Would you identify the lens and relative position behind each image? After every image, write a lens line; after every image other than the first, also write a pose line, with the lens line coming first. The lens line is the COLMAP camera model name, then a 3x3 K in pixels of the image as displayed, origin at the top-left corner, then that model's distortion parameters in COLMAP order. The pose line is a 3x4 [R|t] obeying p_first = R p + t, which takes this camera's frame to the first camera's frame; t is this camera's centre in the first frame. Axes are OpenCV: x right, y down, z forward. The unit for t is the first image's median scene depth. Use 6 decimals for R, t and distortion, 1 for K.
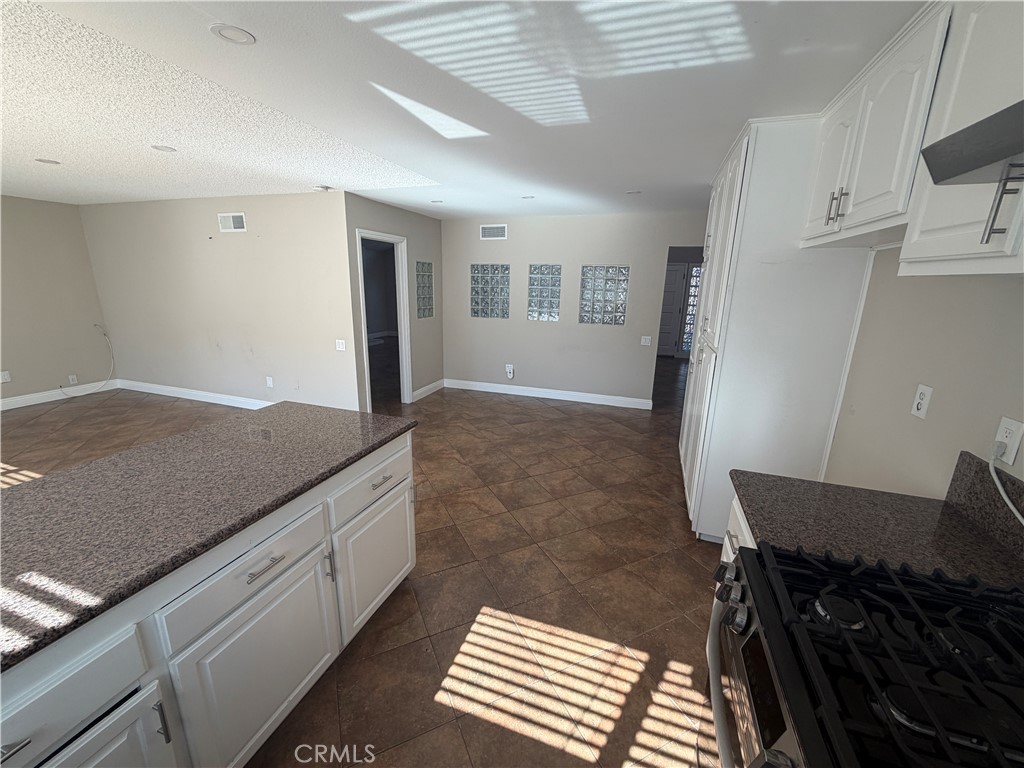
lens RADIAL K [[407.8, 0, 510.0], [0, 407.8, 385.8], [0, 0, 1]] dist [0.001415, 0.000188]
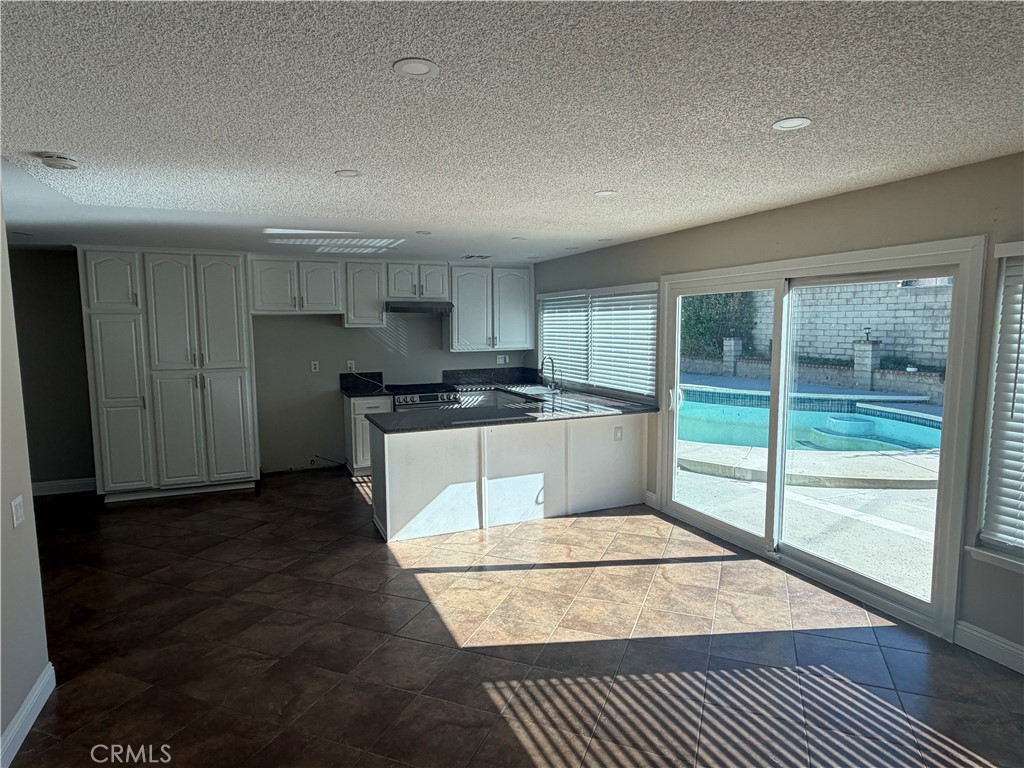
lens RADIAL K [[590.6, 0, 510.9], [0, 590.6, 388.1], [0, 0, 1]] dist [-0.001614, -0.002500]
pose [[-0.672287, -0.097377, 0.733858, -3.062664], [0.179515, 0.940279, 0.289221, -0.780003], [-0.718195, 0.326178, -0.614657, 2.573964]]
